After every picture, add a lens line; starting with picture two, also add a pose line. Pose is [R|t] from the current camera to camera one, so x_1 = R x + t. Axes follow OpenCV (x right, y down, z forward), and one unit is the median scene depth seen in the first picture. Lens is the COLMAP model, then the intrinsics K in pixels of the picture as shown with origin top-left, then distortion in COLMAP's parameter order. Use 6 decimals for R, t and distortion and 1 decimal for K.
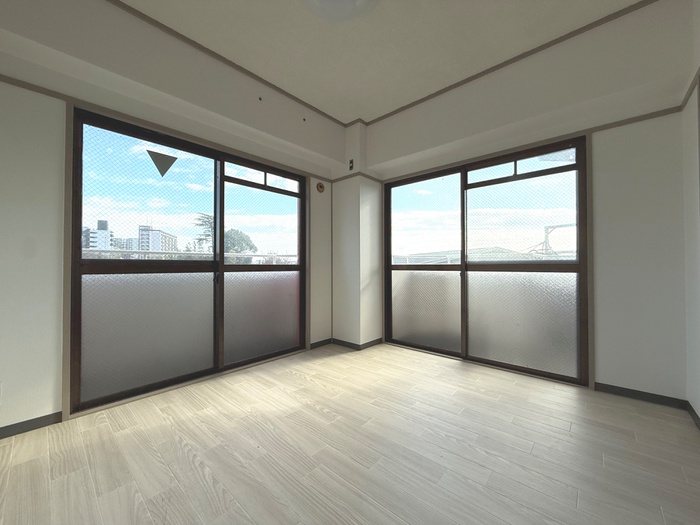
lens RADIAL K [[277.9, 0, 355.4], [0, 277.9, 260.4], [0, 0, 1]] dist [-0.003951, 0.000081]
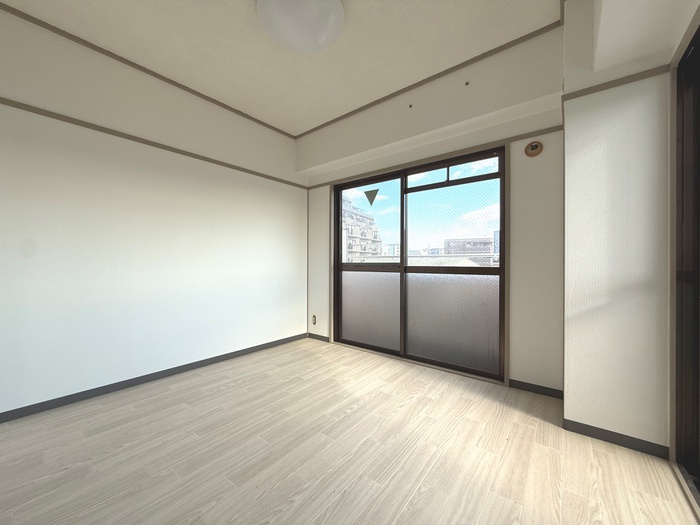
lens RADIAL K [[277.9, 0, 348.8], [0, 277.9, 266.1], [0, 0, 1]] dist [-0.003951, 0.000081]
pose [[0.050901, 0.006510, -0.998682, 0.706500], [0.007021, 0.999952, 0.006876, 0.005332], [0.998679, -0.007362, 0.050853, 0.749640]]
